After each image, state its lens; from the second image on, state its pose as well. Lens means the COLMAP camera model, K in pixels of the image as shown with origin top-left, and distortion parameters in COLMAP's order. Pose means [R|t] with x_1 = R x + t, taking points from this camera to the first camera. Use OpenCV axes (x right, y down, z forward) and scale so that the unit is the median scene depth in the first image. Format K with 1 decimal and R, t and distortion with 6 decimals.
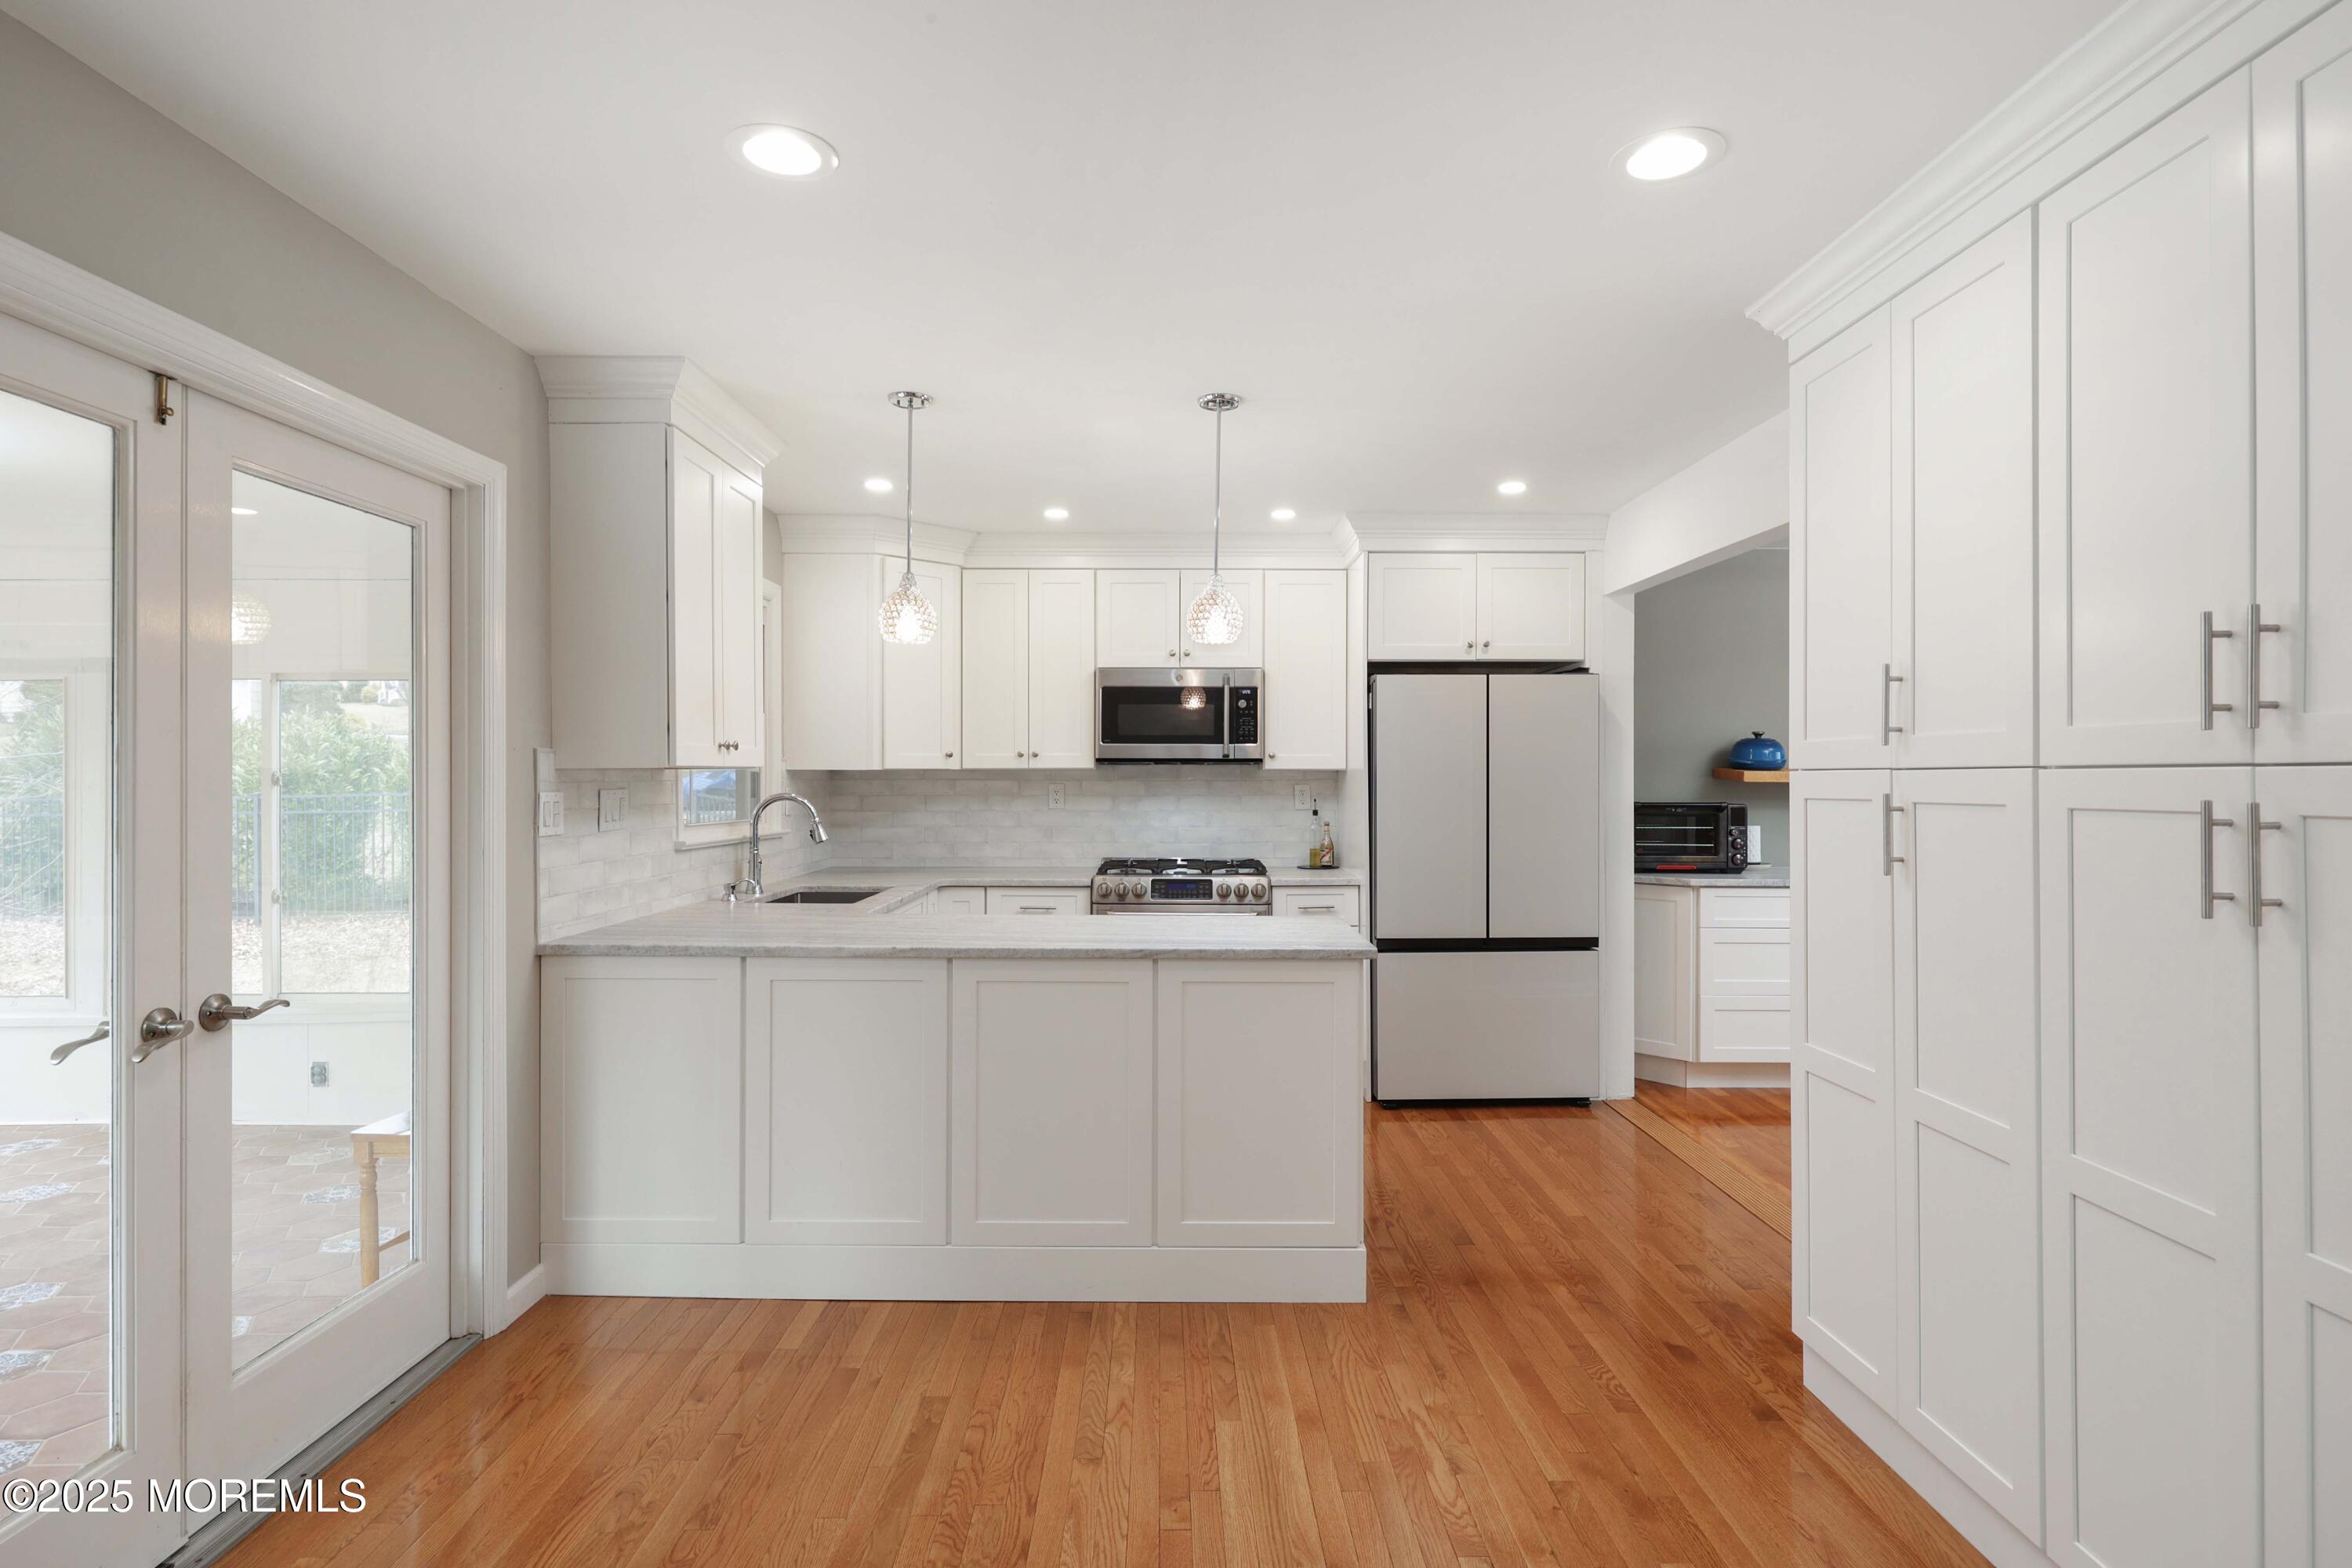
lens RADIAL K [[1200.9, 0, 1181.8], [0, 1200.9, 779.2], [0, 0, 1]] dist [-0.001840, 0.004730]
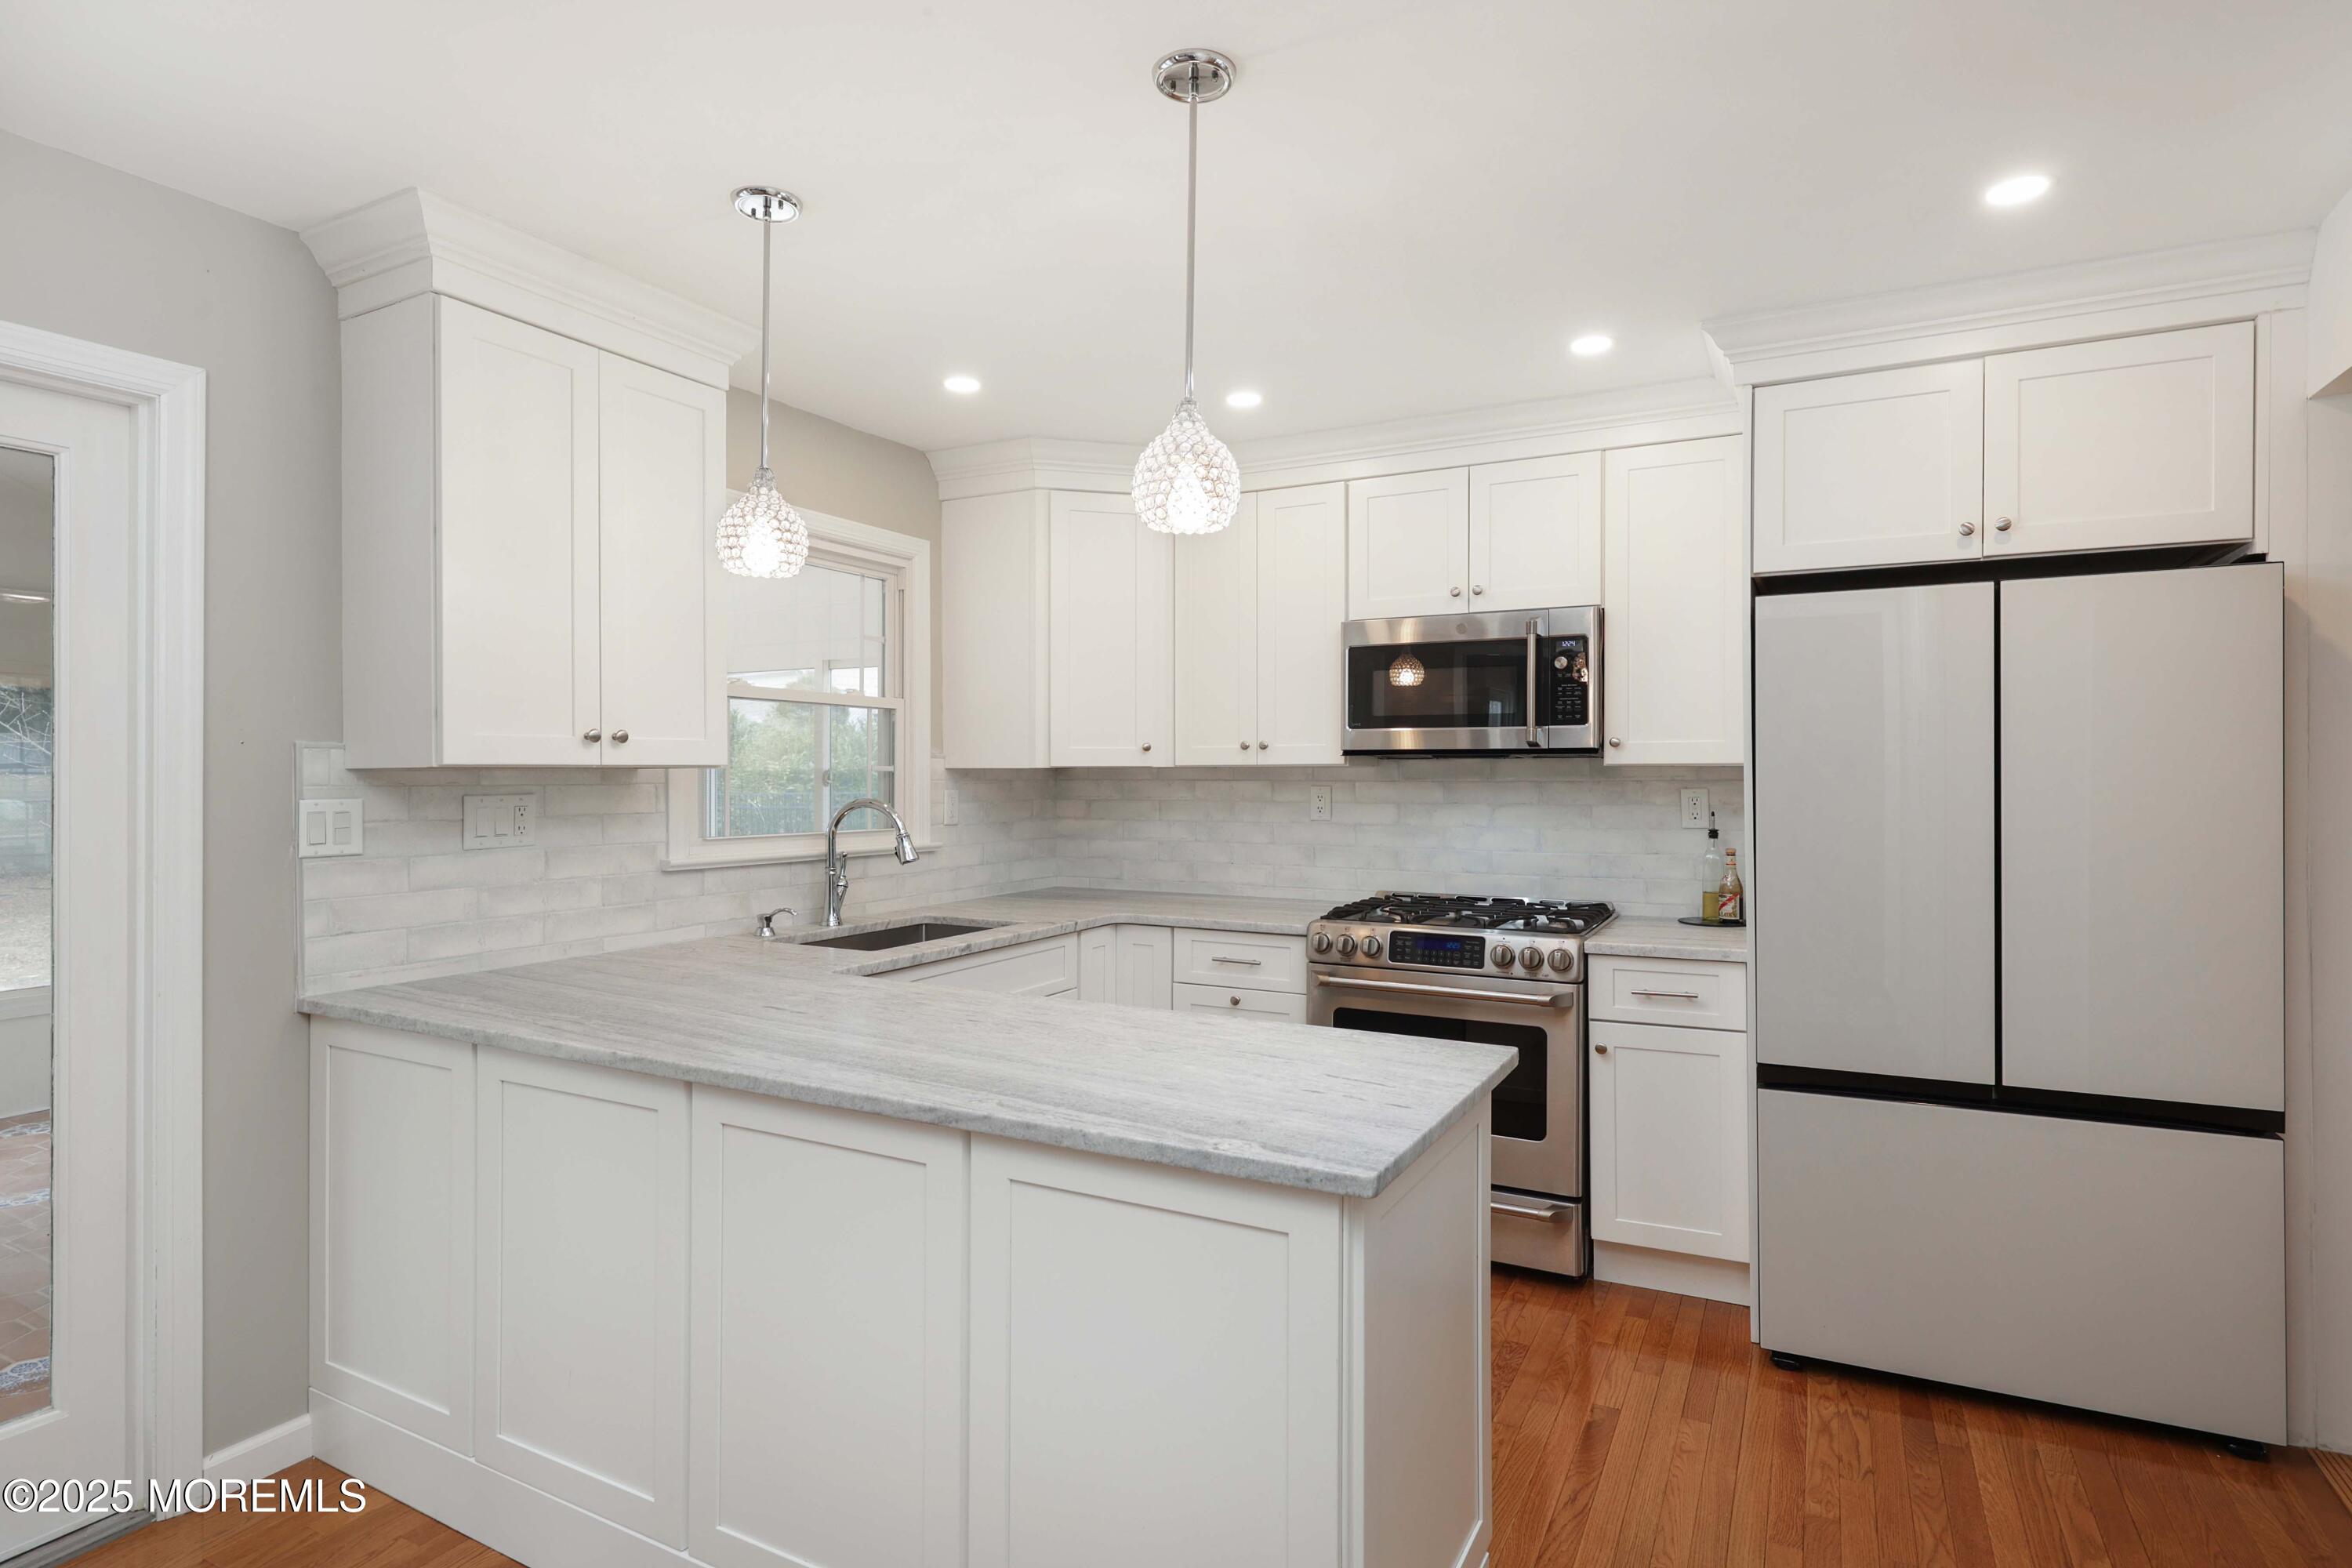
lens RADIAL K [[1200.9, 0, 1166.9], [0, 1200.9, 778.3], [0, 0, 1]] dist [-0.001840, 0.004730]
pose [[0.870899, 0.000767, -0.491461, 0.190370], [0.000436, 0.999997, 0.002334, -0.002806], [0.491462, -0.002247, 0.870896, 0.355400]]
